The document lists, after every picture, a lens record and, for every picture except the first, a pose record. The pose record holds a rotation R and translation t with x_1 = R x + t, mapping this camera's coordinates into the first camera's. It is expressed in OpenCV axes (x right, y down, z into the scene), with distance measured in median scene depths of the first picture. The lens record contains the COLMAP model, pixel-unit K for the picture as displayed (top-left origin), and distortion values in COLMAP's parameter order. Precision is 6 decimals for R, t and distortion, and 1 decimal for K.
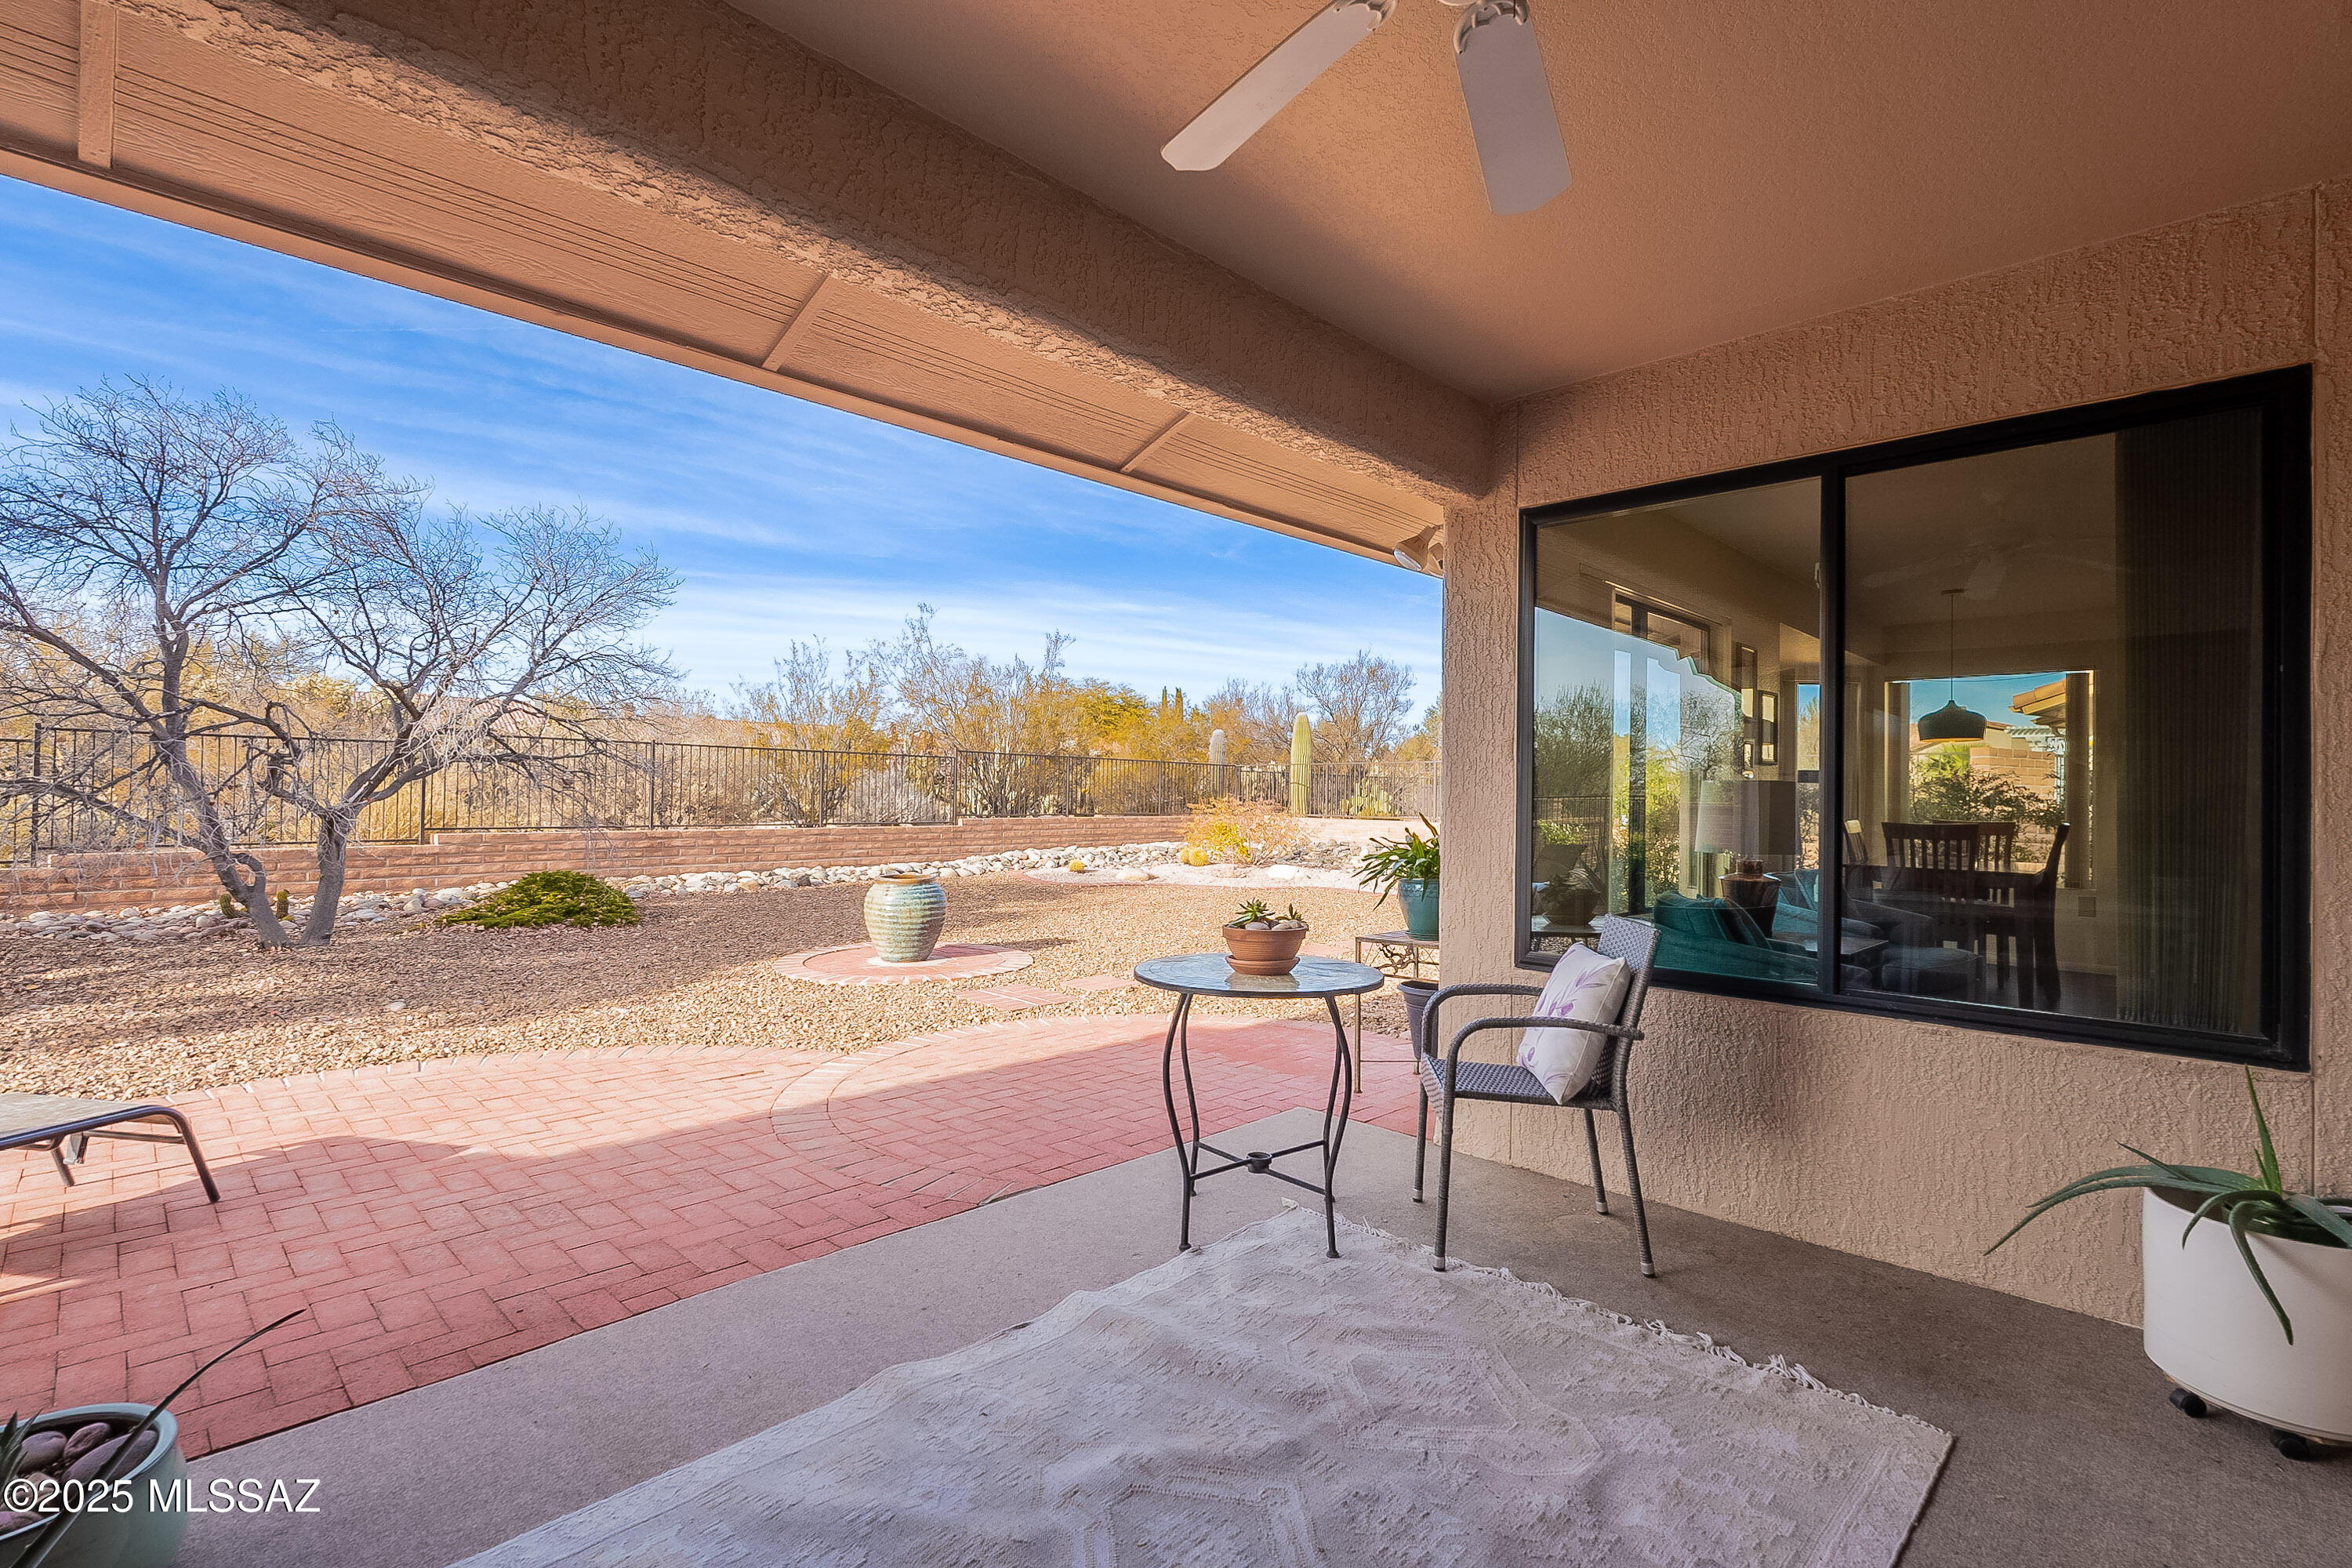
lens RADIAL K [[1076.9, 0, 1182.5], [0, 1076.9, 786.2], [0, 0, 1]] dist [0.000503, 0.000419]
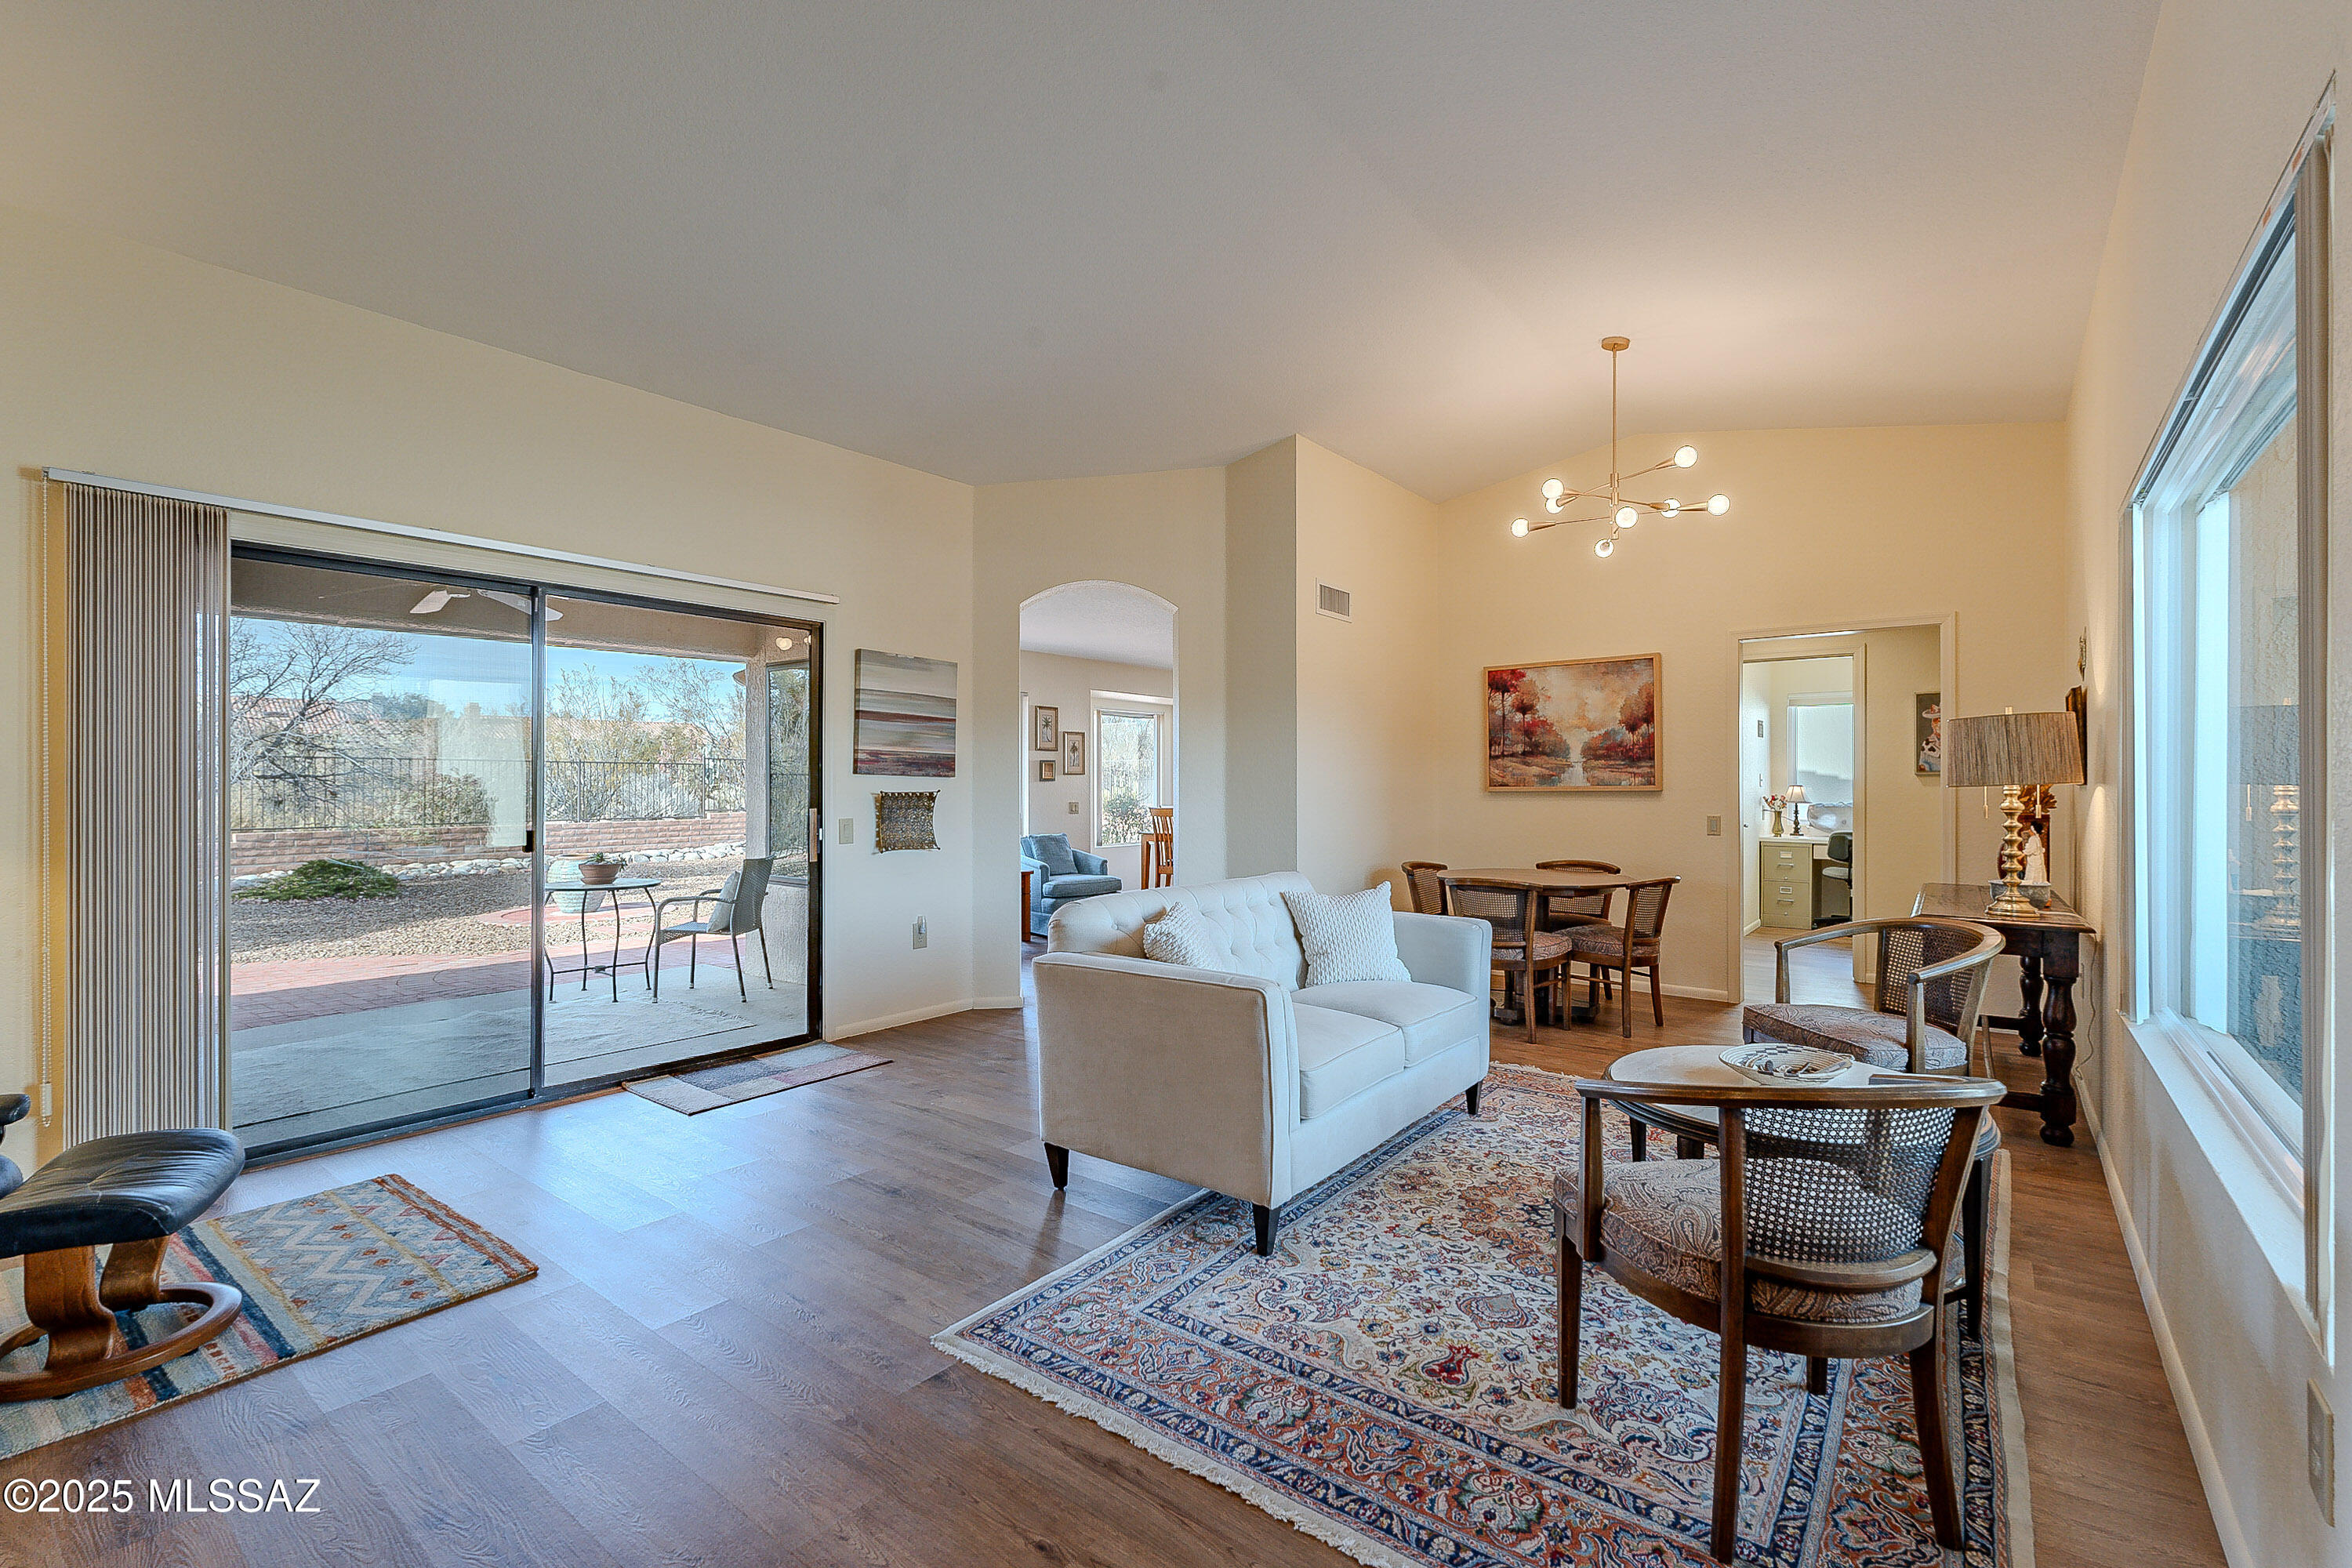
lens RADIAL K [[1033.7, 0, 1190.1], [0, 1033.7, 782.8], [0, 0, 1]] dist [-0.001026, 0.000051]
pose [[0.993097, -0.015477, 0.116273, 1.062925], [0.014560, 0.999856, 0.008727, -0.037841], [-0.116392, -0.006974, 0.993179, -1.278199]]
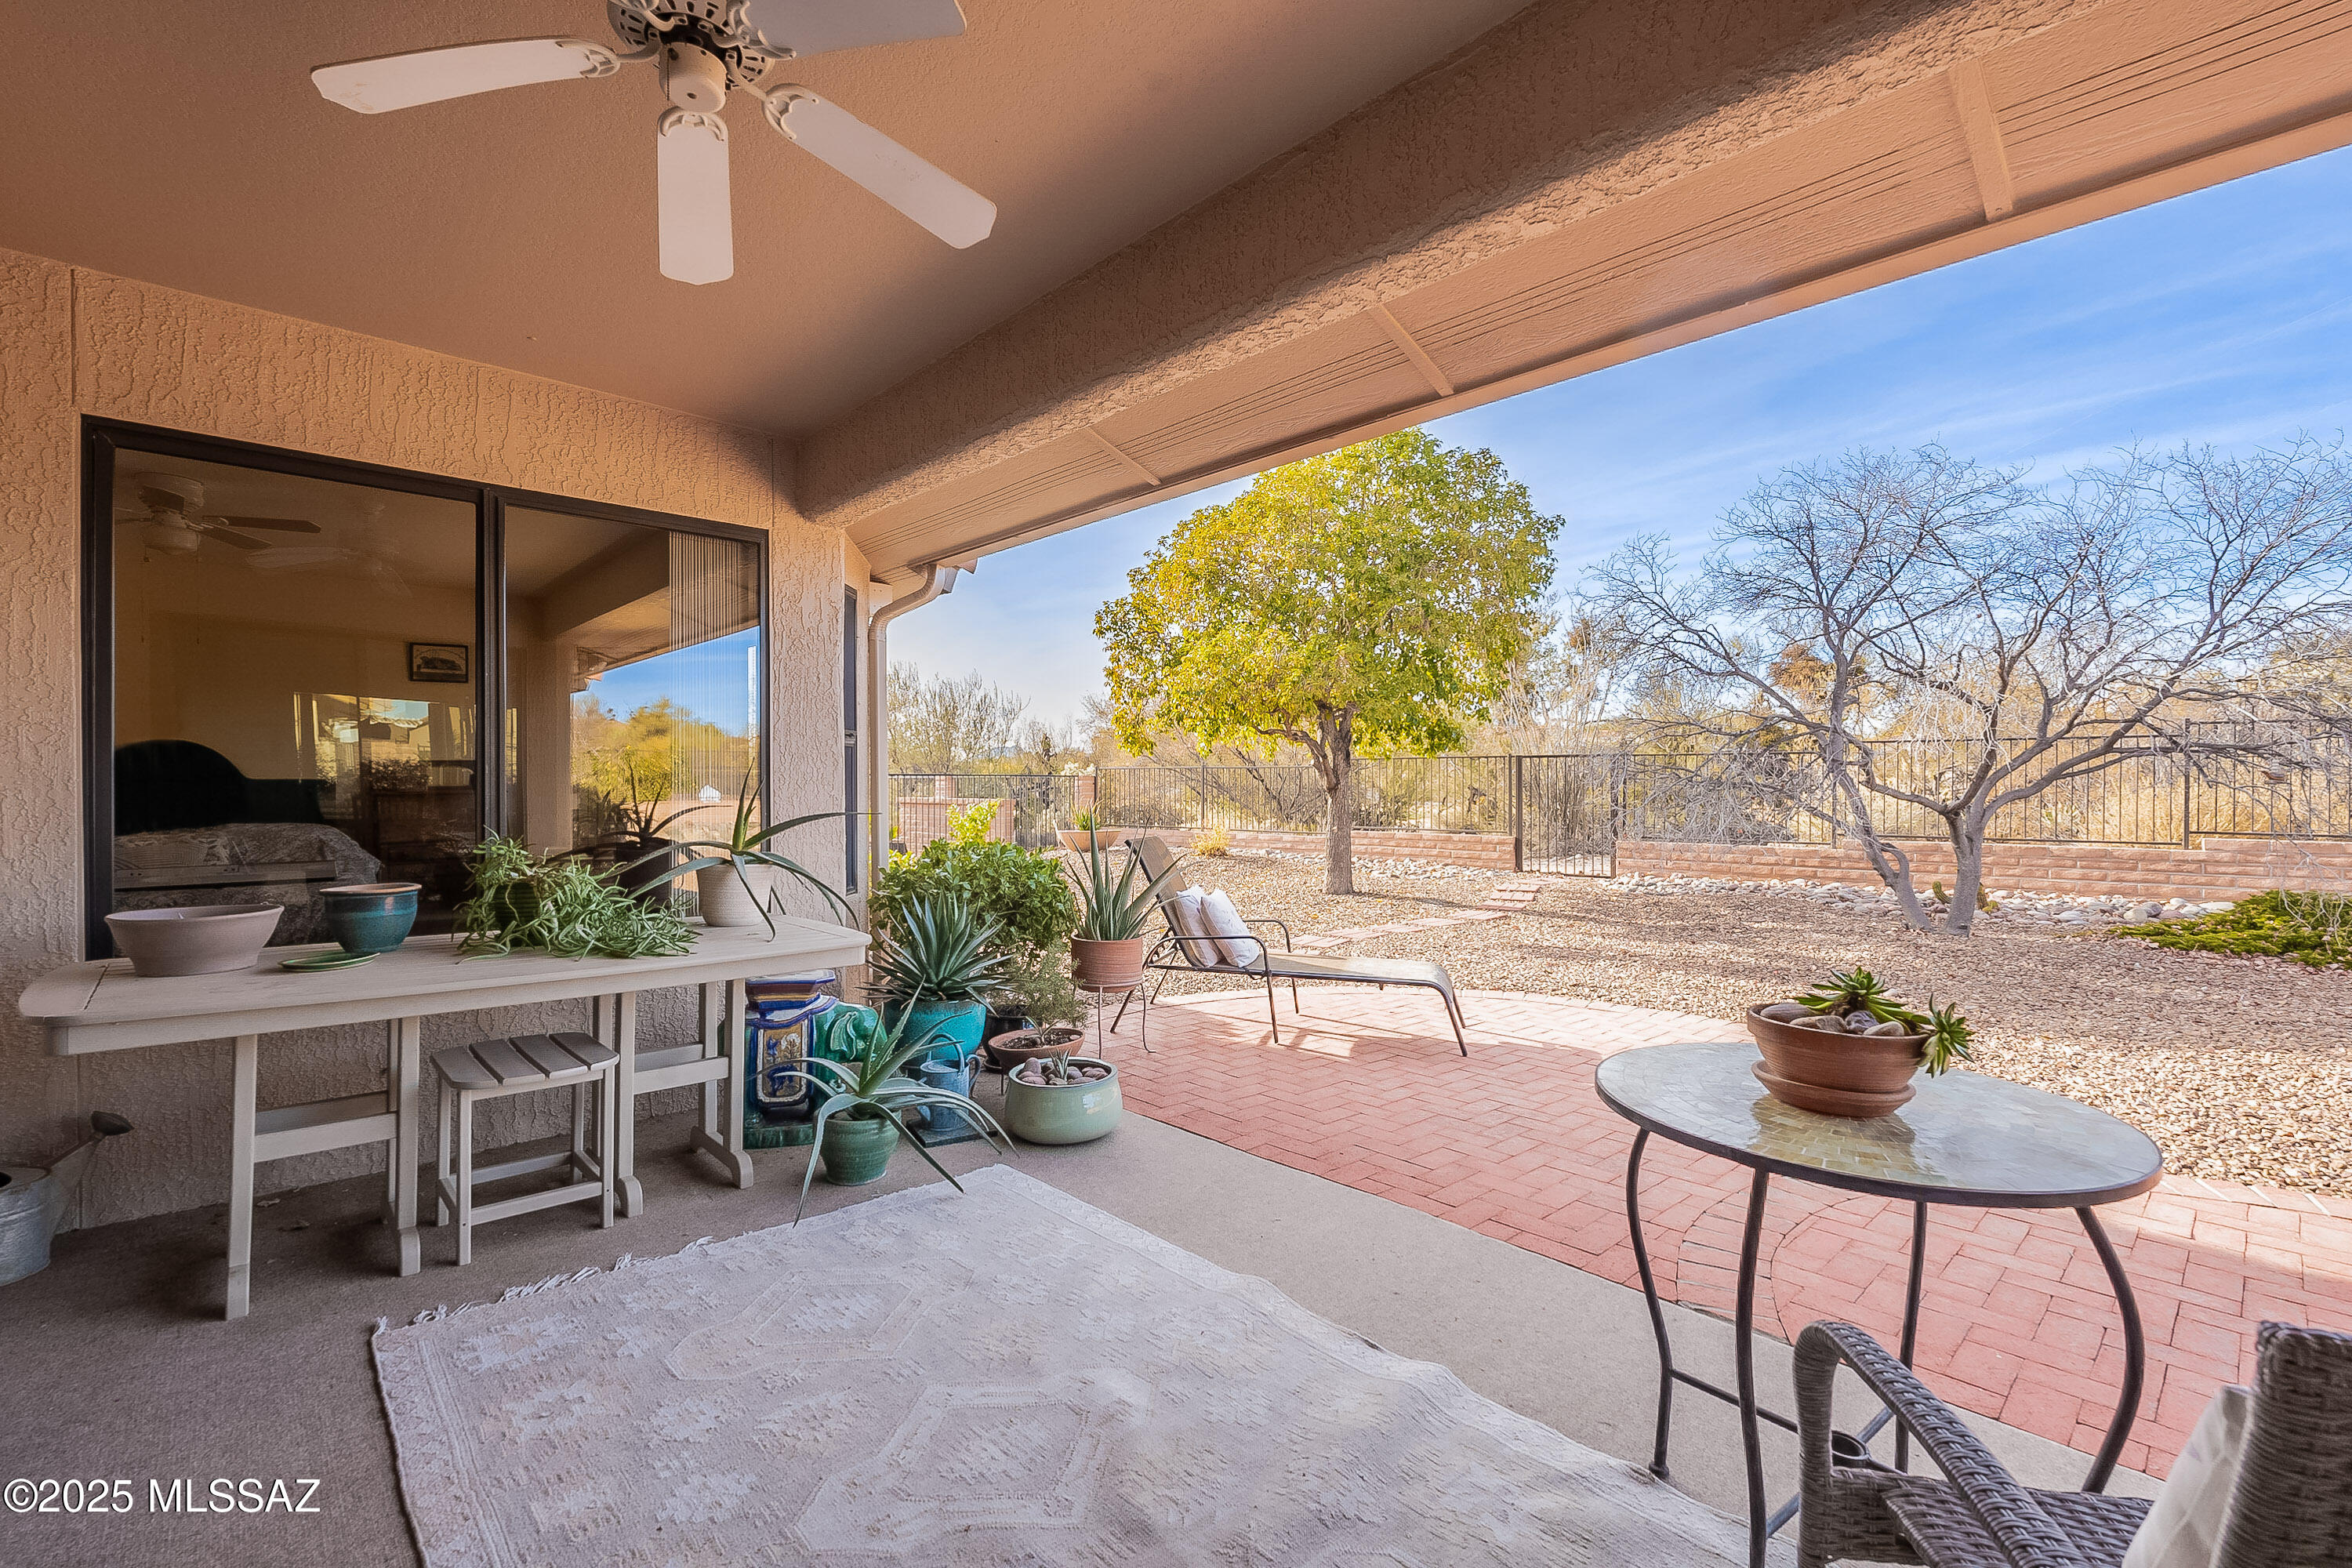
lens RADIAL K [[1033.8, 0, 1176.0], [0, 1033.8, 784.0], [0, 0, 1]] dist [-0.009989, -0.000120]
pose [[-0.052880, -0.012056, -0.998528, 0.603349], [0.006143, 0.999904, -0.012398, 0.017957], [0.998582, -0.006789, -0.052801, 0.697972]]
